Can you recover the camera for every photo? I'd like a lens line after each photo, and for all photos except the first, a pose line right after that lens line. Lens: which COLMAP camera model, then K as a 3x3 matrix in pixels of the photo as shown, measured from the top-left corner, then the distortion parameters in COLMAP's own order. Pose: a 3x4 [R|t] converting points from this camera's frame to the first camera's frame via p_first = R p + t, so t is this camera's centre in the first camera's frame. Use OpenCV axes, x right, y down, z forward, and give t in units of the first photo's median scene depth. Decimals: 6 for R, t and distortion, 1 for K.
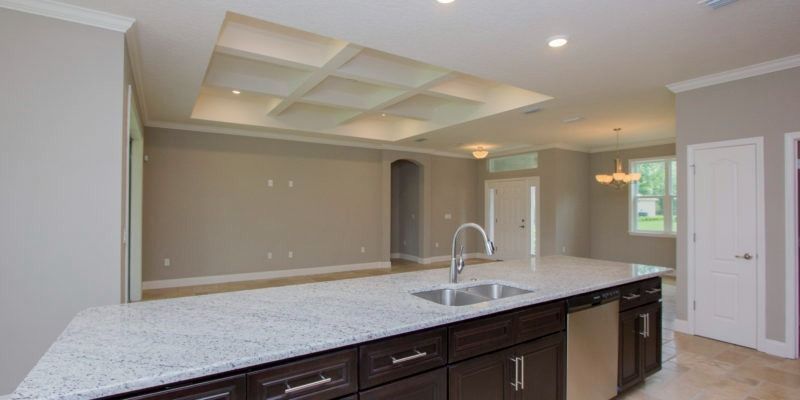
lens RADIAL K [[369.3, 0, 400.0], [0, 369.3, 200.0], [0, 0, 1]] dist [-0.018618, 0.000856]
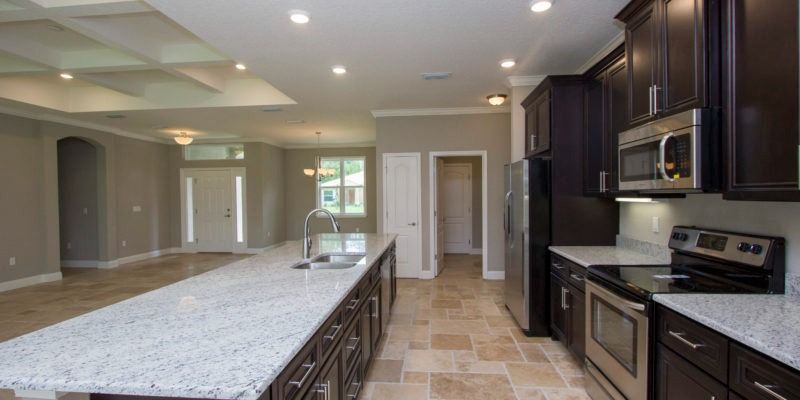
lens RADIAL K [[369.3, 0, 400.0], [0, 369.3, 200.0], [0, 0, 1]] dist [-0.018618, 0.000856]
pose [[0.620178, -0.022926, 0.784126, -0.178176], [-0.000345, 0.999565, 0.029498, -0.001525], [-0.784461, -0.018564, 0.619900, 0.000988]]
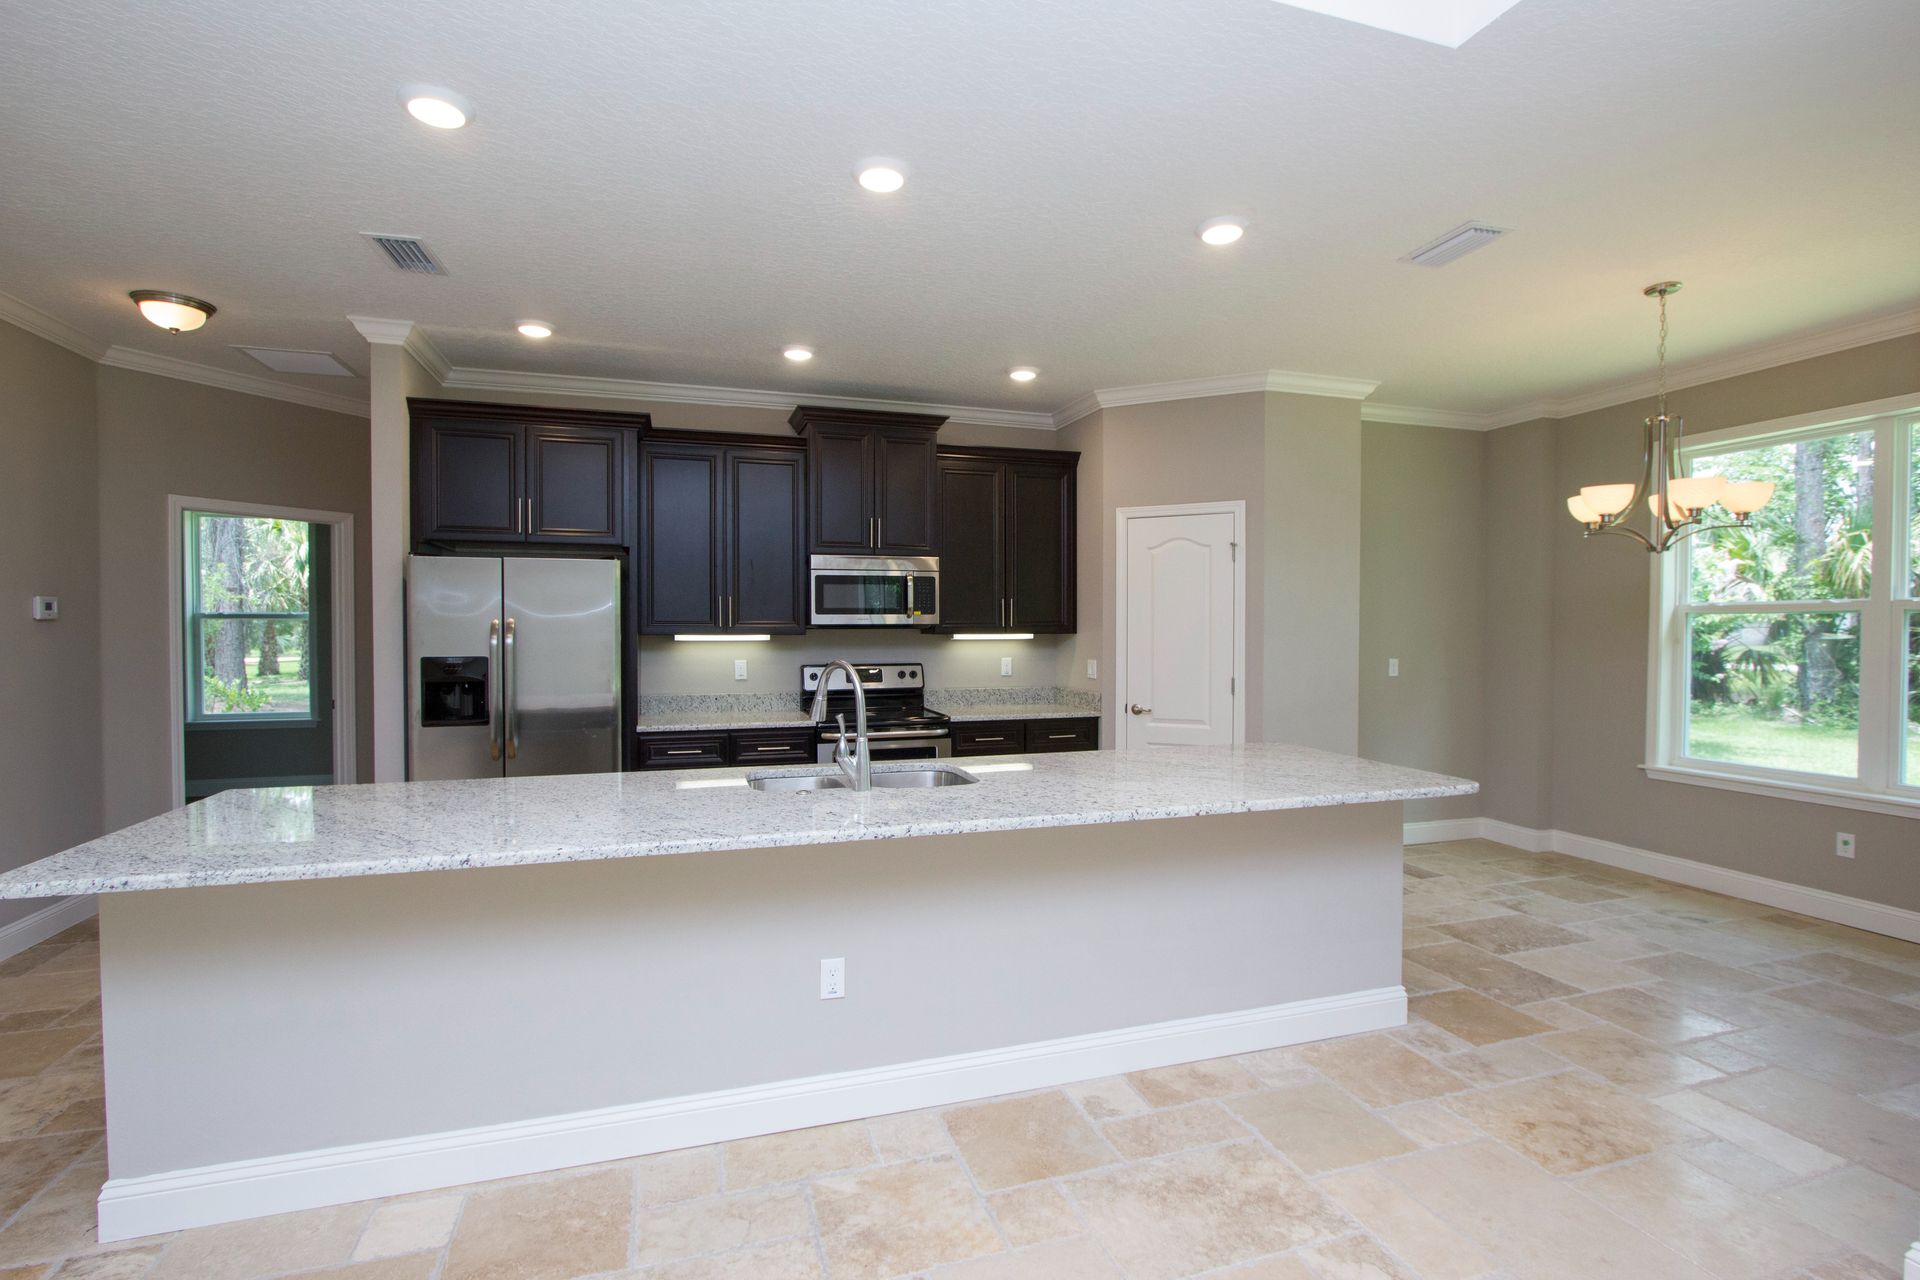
lens RADIAL K [[879.8, 0, 955.7], [0, 879.8, 638.5], [0, 0, 1]] dist [-0.017509, 0.001308]
pose [[-0.960897, 0.002670, 0.276893, -0.081287], [-0.002016, 0.999860, -0.016638, 0.018368], [-0.276898, -0.016546, -0.960757, 0.592004]]
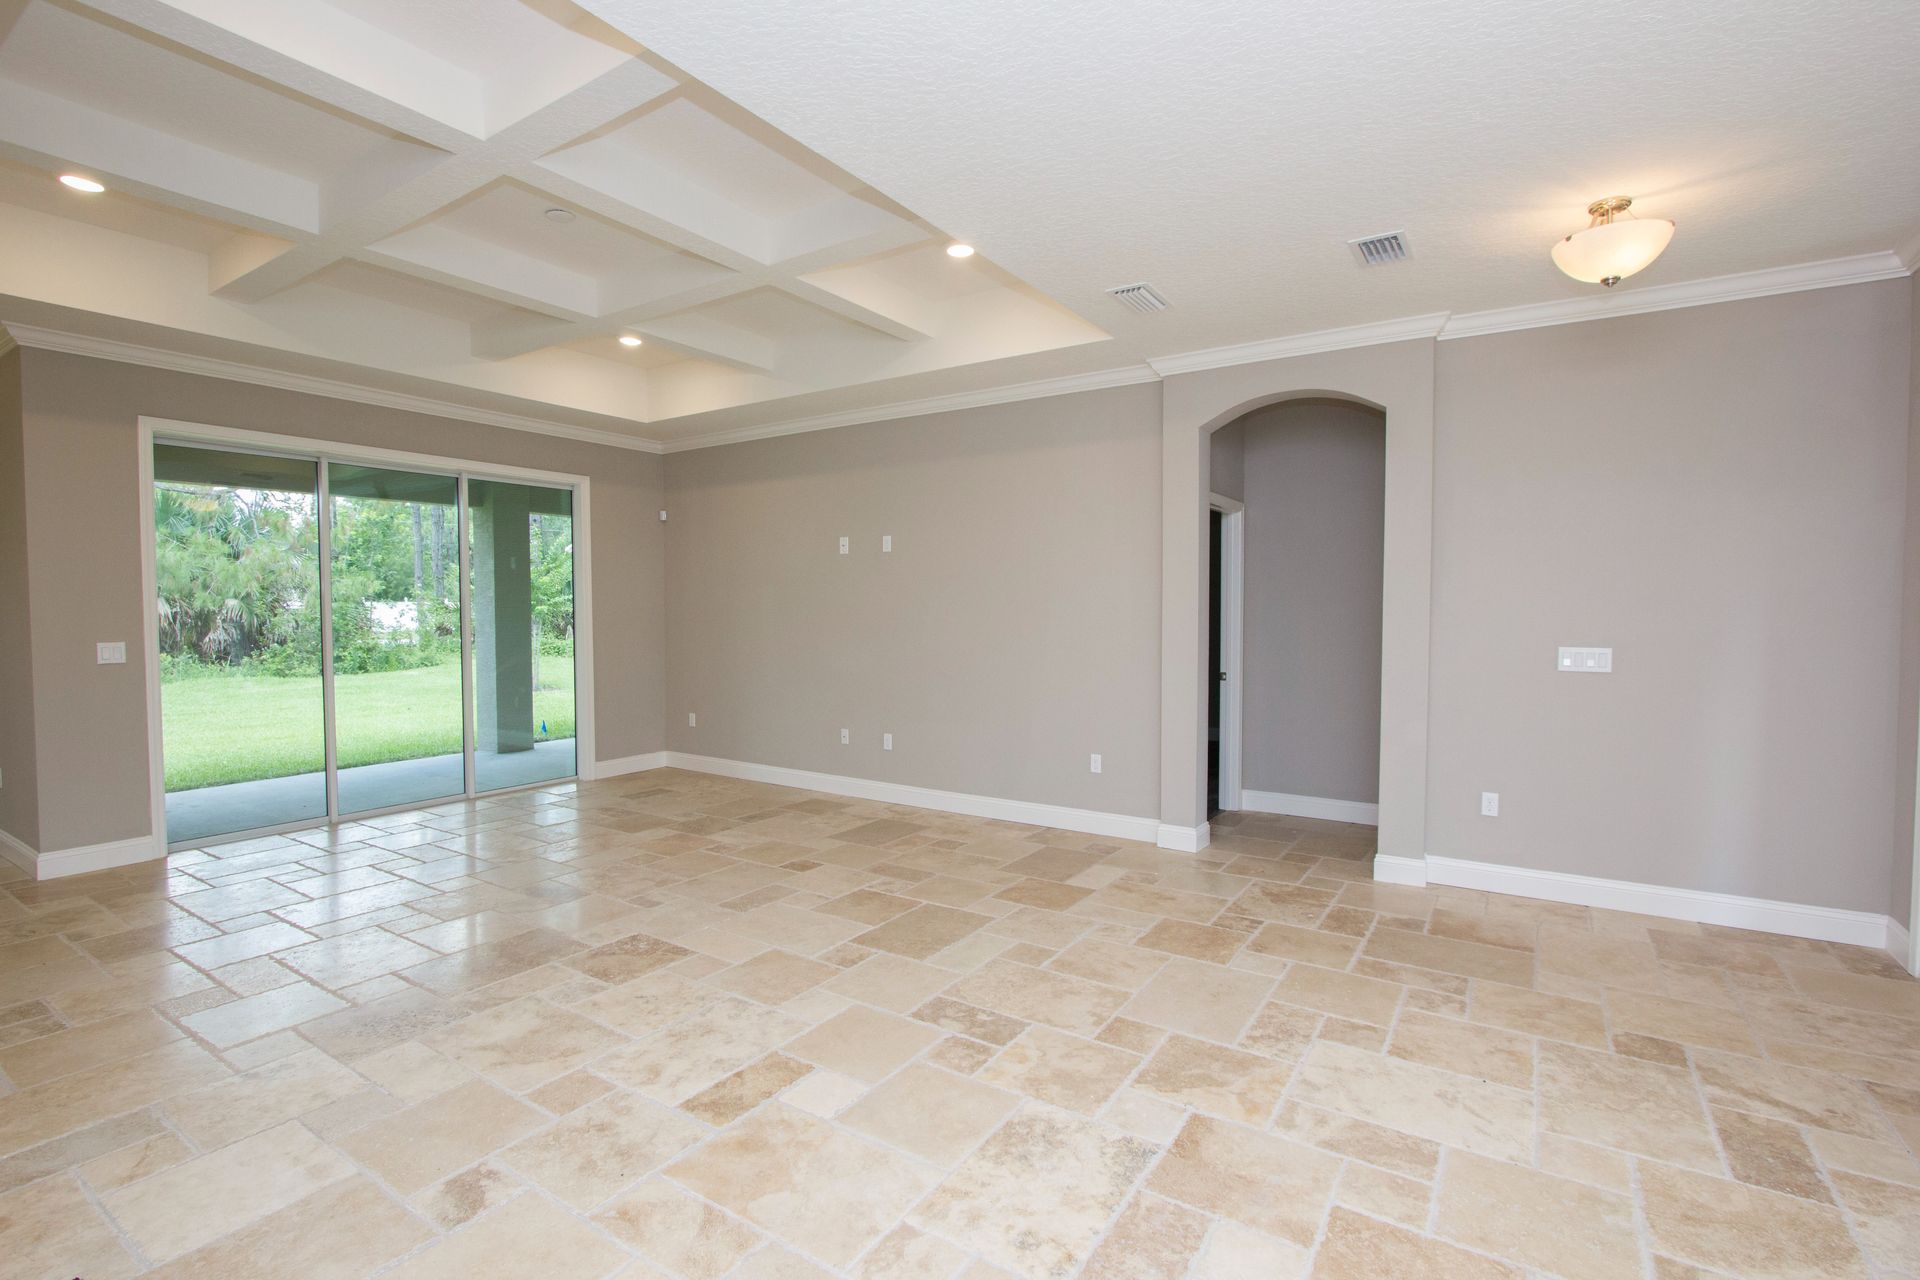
lens RADIAL K [[879.8, 0, 955.7], [0, 879.8, 638.5], [0, 0, 1]] dist [-0.017509, 0.001308]
pose [[0.397148, 0.028192, -0.917321, 0.456589], [0.018000, 0.999097, 0.038498, 0.014503], [0.917578, -0.031801, 0.396282, 0.638819]]
